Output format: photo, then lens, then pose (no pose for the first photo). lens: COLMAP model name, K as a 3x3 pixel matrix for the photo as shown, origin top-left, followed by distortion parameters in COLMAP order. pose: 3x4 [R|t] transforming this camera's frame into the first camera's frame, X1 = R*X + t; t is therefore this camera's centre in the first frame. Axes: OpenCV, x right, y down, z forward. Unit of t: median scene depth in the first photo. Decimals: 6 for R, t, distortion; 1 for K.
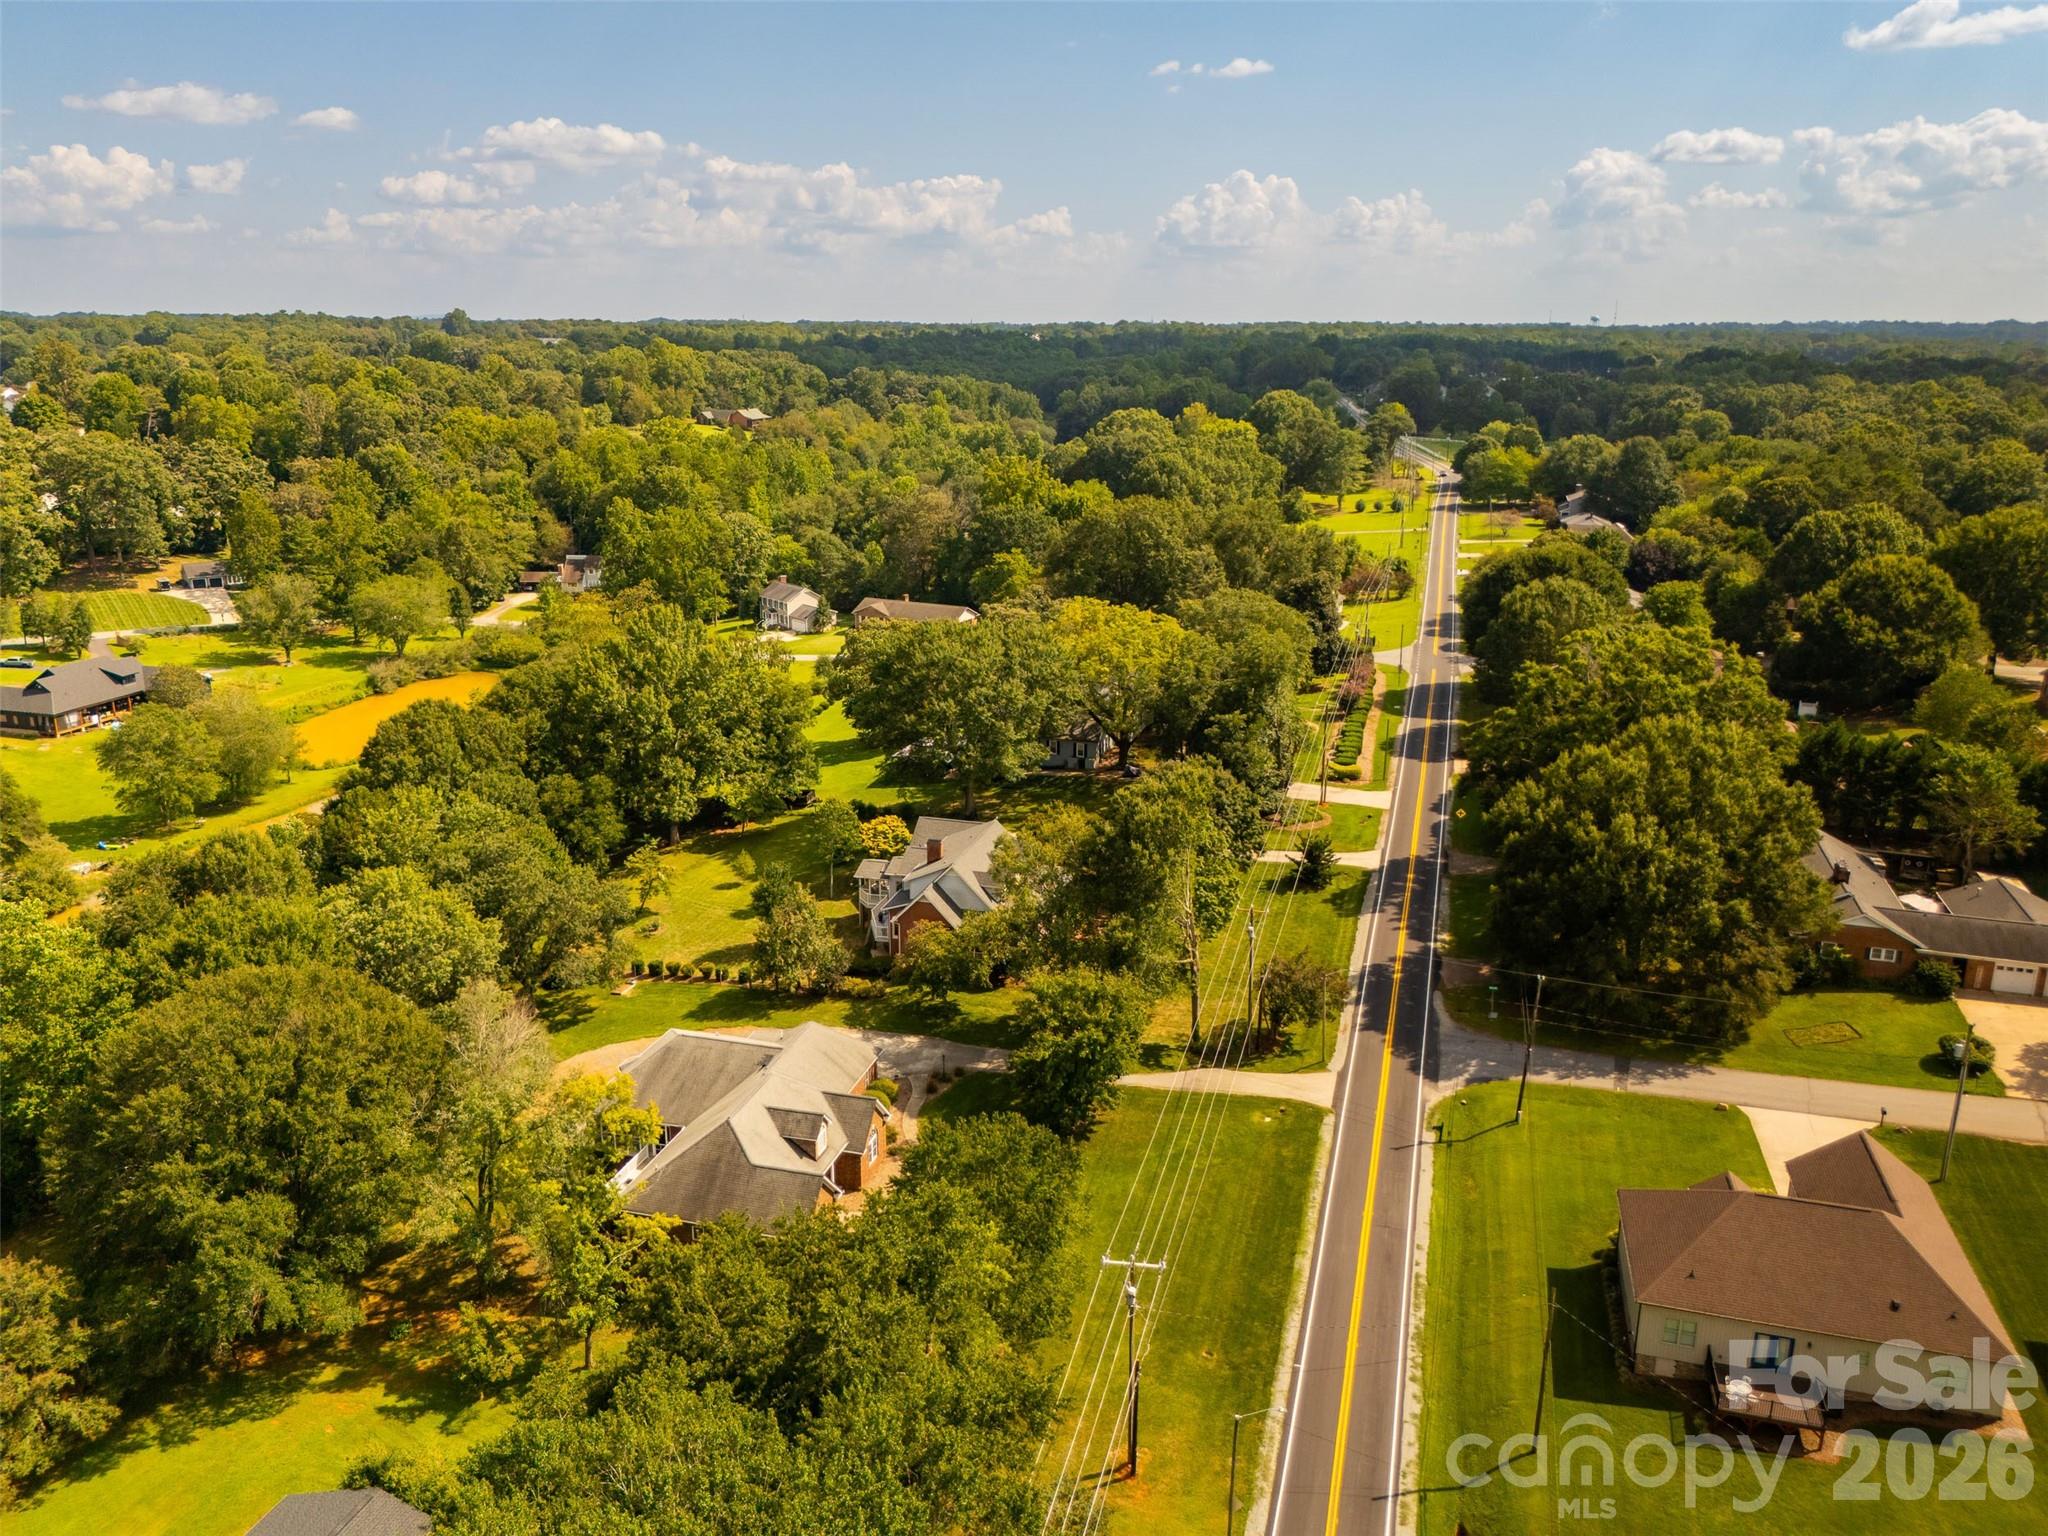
lens RADIAL K [[1530.5, 0, 1043.3], [0, 1530.5, 777.6], [0, 0, 1]] dist [0.051799, -0.045856]
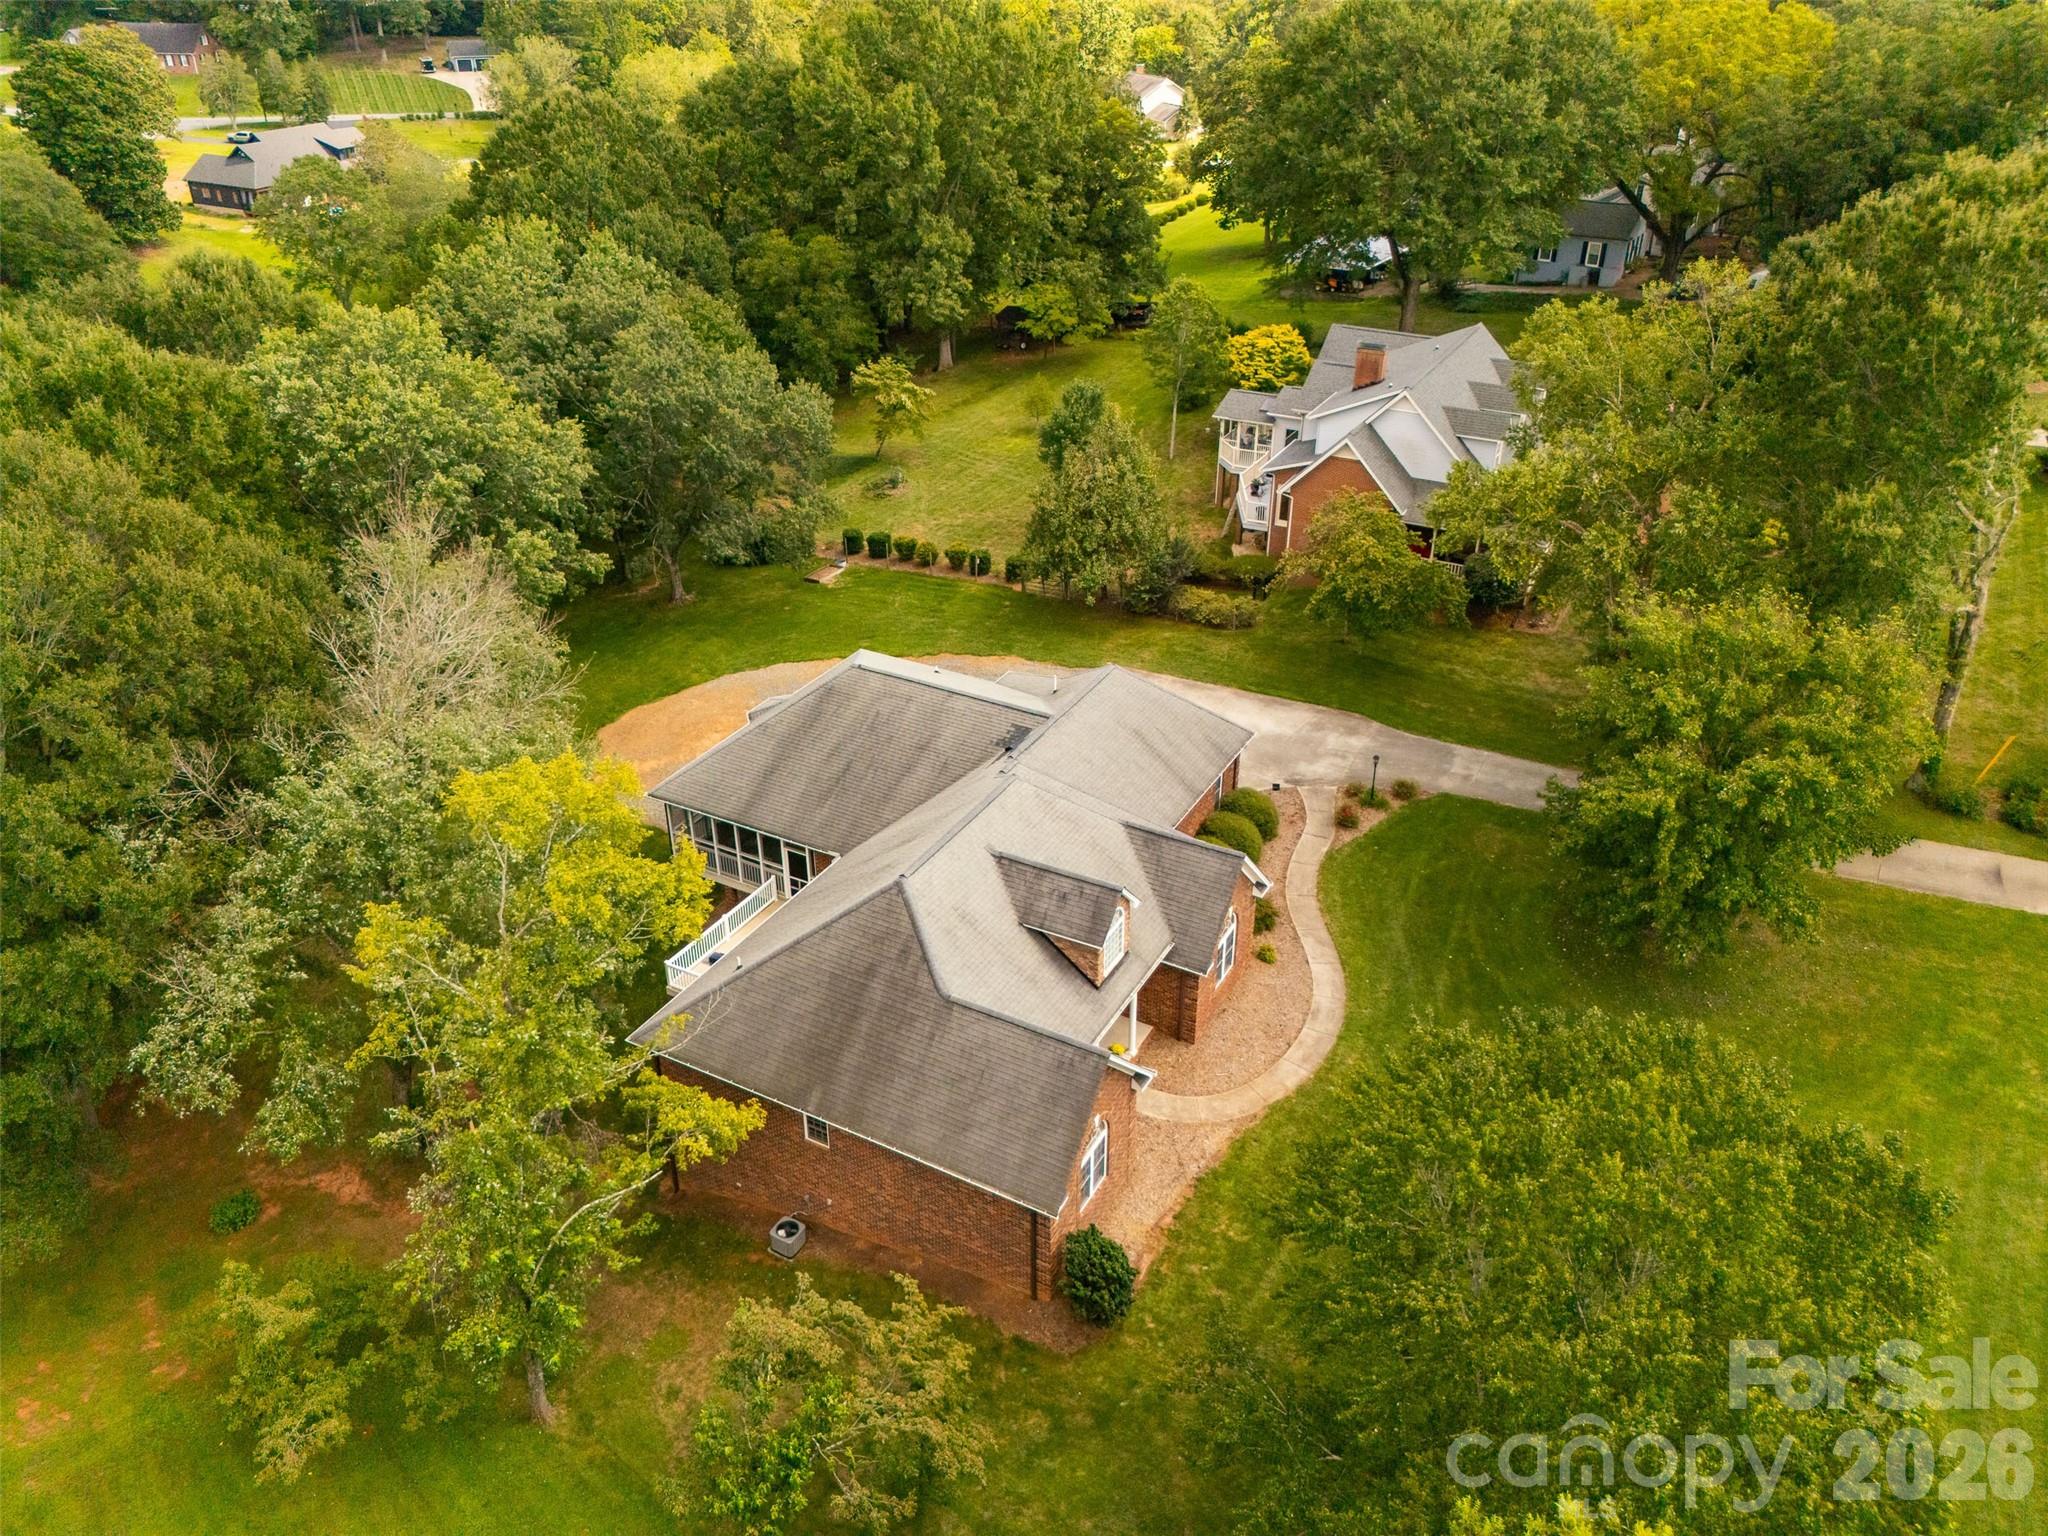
lens RADIAL K [[1530.5, 0, 1034.2], [0, 1530.5, 779.0], [0, 0, 1]] dist [0.051799, -0.045856]
pose [[0.972791, 0.110183, -0.203808, -0.056520], [-0.057656, 0.967131, 0.247656, 0.058262], [0.224397, -0.229166, 0.947169, 0.405536]]
